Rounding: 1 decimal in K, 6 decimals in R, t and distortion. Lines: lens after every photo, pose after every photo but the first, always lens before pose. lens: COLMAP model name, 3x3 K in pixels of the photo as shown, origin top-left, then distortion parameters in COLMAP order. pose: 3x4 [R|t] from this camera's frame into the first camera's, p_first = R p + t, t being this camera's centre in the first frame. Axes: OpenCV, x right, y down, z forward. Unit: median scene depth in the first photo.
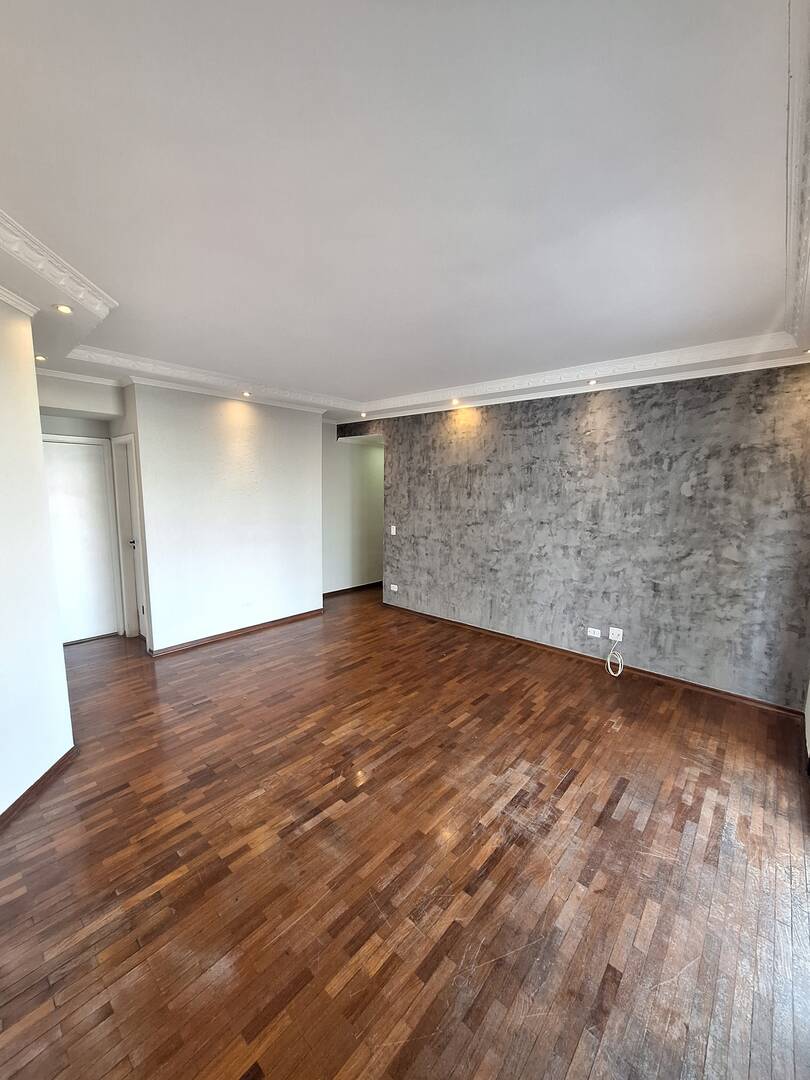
lens RADIAL K [[426.8, 0, 405.9], [0, 426.8, 541.8], [0, 0, 1]] dist [-0.000325, -0.000023]
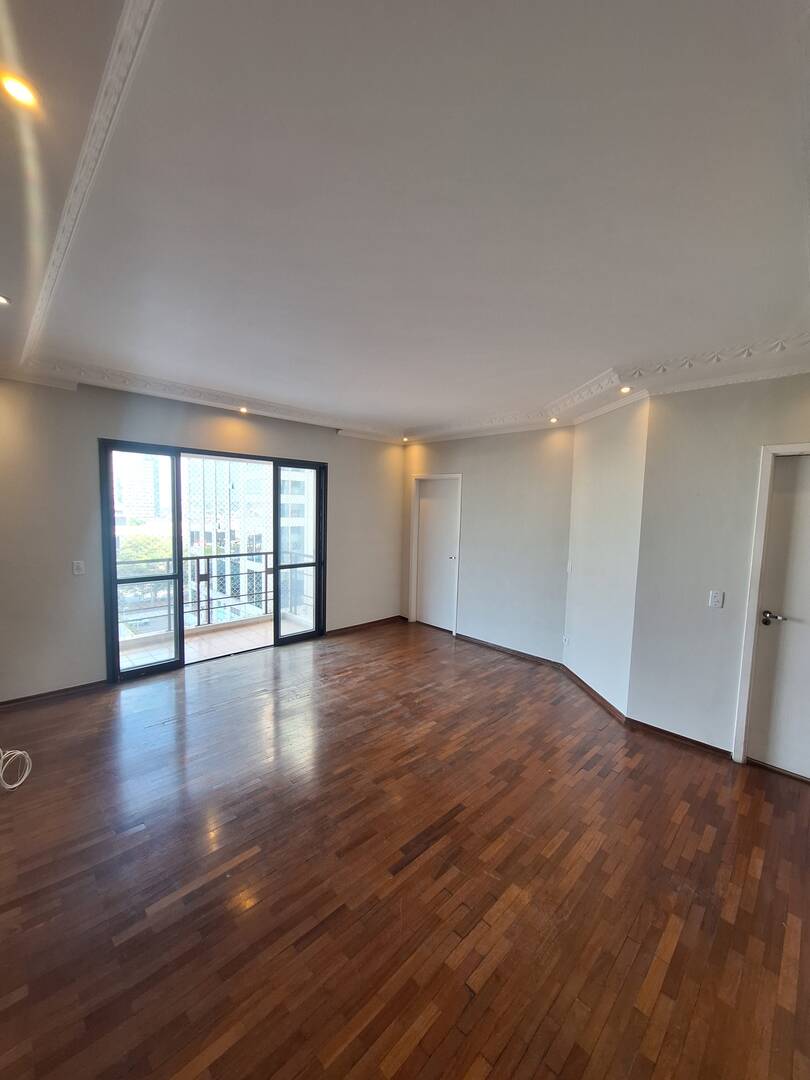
lens RADIAL K [[426.8, 0, 404.2], [0, 426.8, 542.7], [0, 0, 1]] dist [-0.000325, -0.000023]
pose [[-0.996708, -0.048563, 0.064916, -0.201276], [-0.034115, 0.977627, 0.207562, -0.336176], [-0.073543, 0.204664, -0.976066, 2.626791]]
